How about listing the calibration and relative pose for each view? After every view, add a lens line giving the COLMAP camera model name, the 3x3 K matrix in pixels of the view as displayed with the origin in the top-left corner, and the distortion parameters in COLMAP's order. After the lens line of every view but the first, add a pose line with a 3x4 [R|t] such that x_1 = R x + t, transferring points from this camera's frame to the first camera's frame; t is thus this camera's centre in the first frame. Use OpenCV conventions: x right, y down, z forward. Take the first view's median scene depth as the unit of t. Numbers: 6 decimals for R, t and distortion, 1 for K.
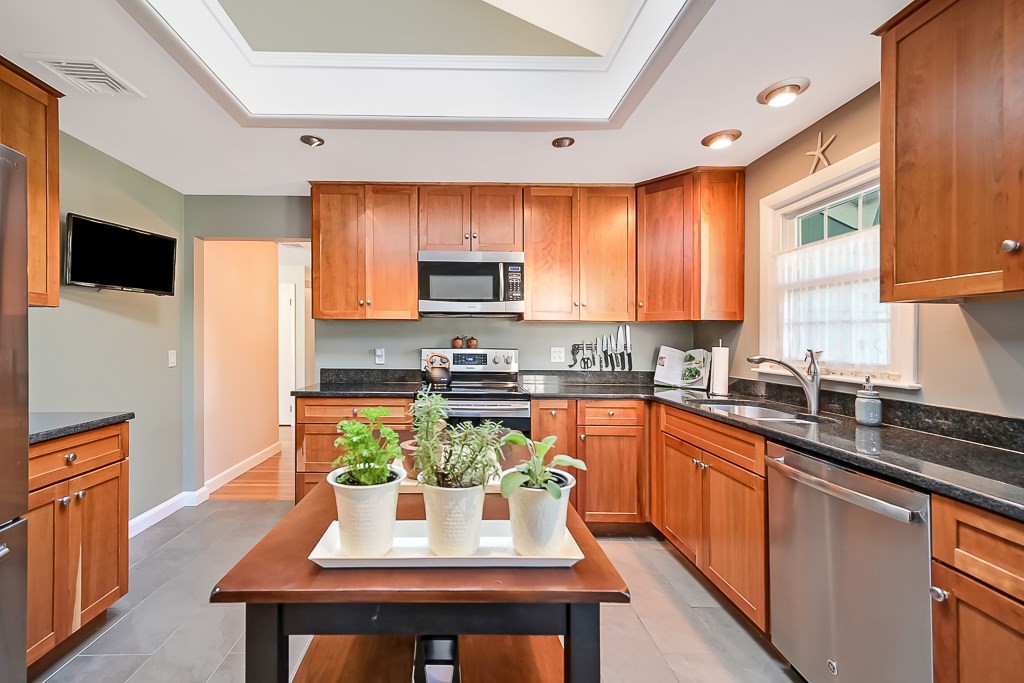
lens RADIAL K [[478.1, 0, 455.0], [0, 478.1, 342.5], [0, 0, 1]] dist [0.016595, -0.000209]
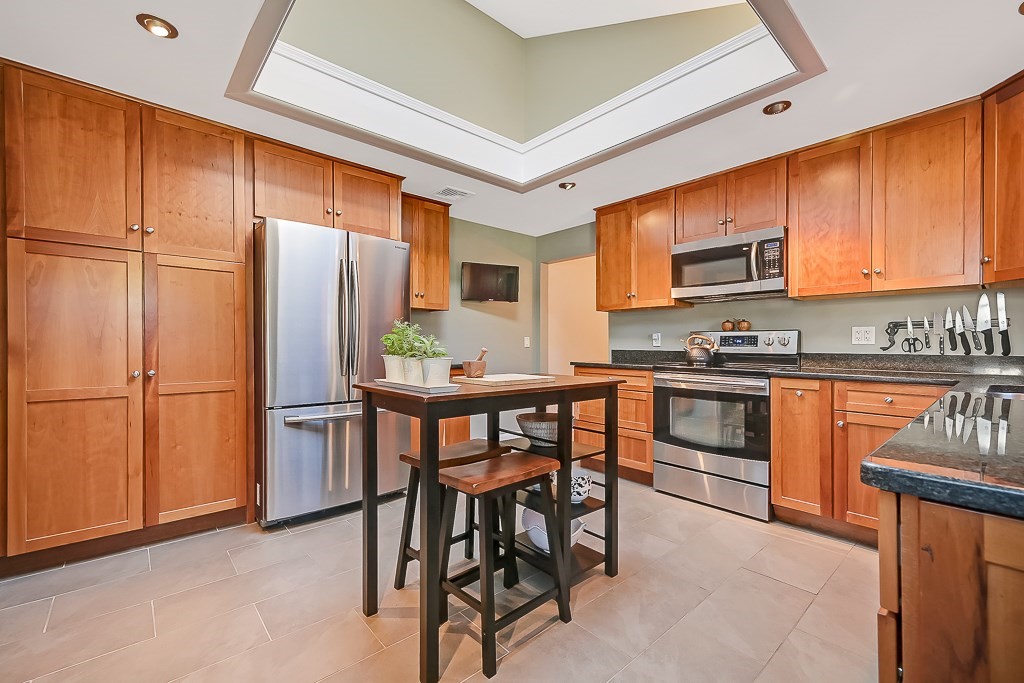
lens RADIAL K [[415.5, 0, 465.6], [0, 415.5, 344.8], [0, 0, 1]] dist [0.045232, 0.000111]
pose [[0.628737, 0.000996, -0.777617, 0.398340], [-0.001982, 0.999998, -0.000322, 0.048258], [0.777616, 0.001744, 0.628738, -0.026046]]
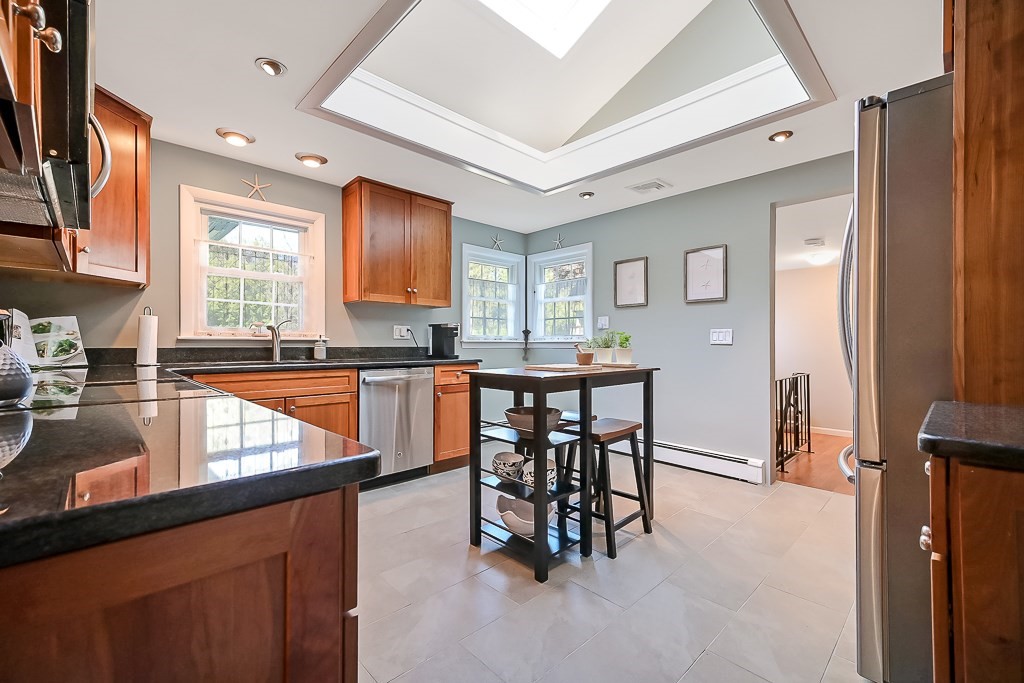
lens RADIAL K [[450.2, 0, 508.2], [0, 450.2, 347.6], [0, 0, 1]] dist [0.013026, 0.000016]
pose [[-0.718604, -0.011112, 0.695331, -0.509018], [-0.002230, 0.999904, 0.013675, 0.051412], [-0.695416, 0.008276, -0.718560, 0.996444]]
